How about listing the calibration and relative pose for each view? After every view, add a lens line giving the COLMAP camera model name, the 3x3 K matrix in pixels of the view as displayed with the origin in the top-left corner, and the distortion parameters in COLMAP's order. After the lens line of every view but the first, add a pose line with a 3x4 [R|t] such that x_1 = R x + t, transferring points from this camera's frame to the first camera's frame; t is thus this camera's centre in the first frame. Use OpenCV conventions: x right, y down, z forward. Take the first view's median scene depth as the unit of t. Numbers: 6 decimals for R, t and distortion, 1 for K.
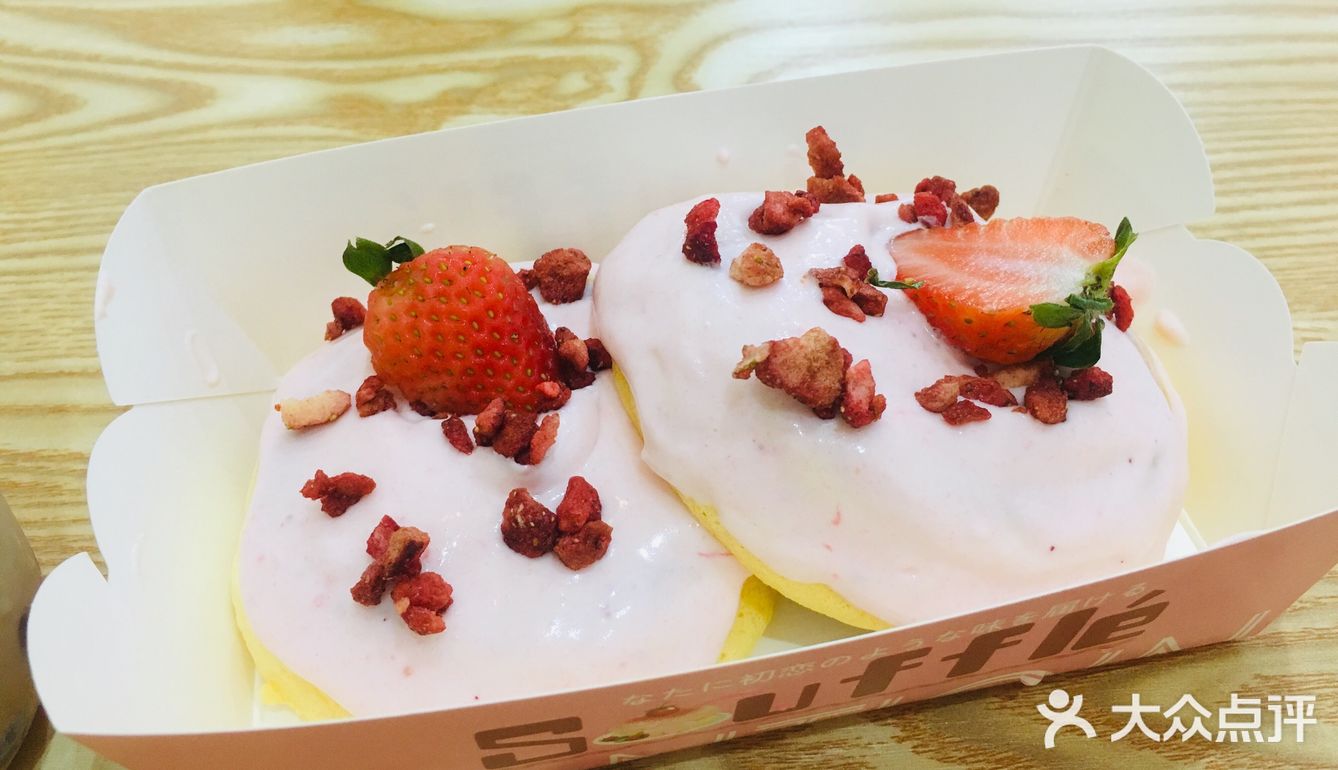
lens RADIAL K [[1103.8, 0, 669.0], [0, 1103.8, 385.0], [0, 0, 1]] dist [0.007856, 0.001919]
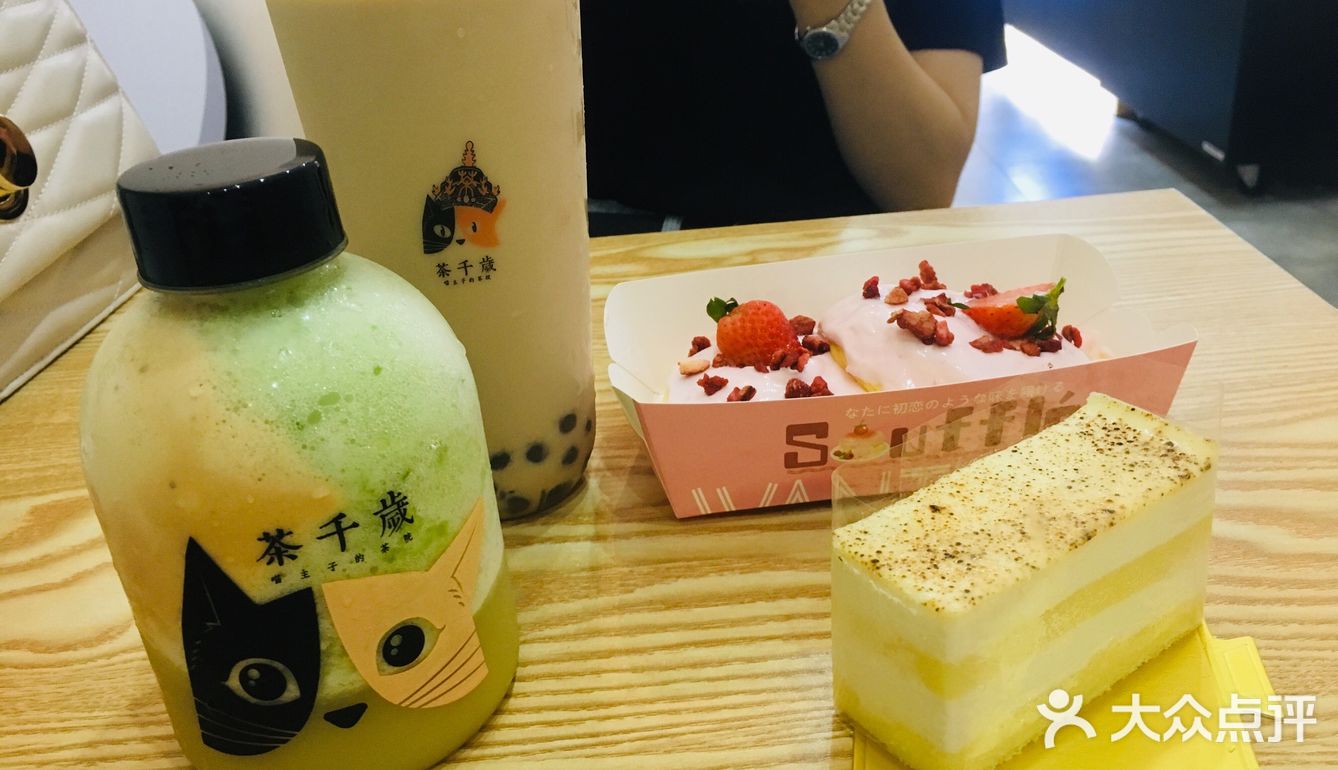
lens RADIAL K [[1103.8, 0, 669.0], [0, 1103.8, 385.0], [0, 0, 1]] dist [0.007856, 0.001919]
pose [[0.992305, 0.002386, -0.123794, -0.101001], [-0.044643, 0.939460, -0.339739, 0.838788], [0.115489, 0.342651, 0.932337, -1.089808]]
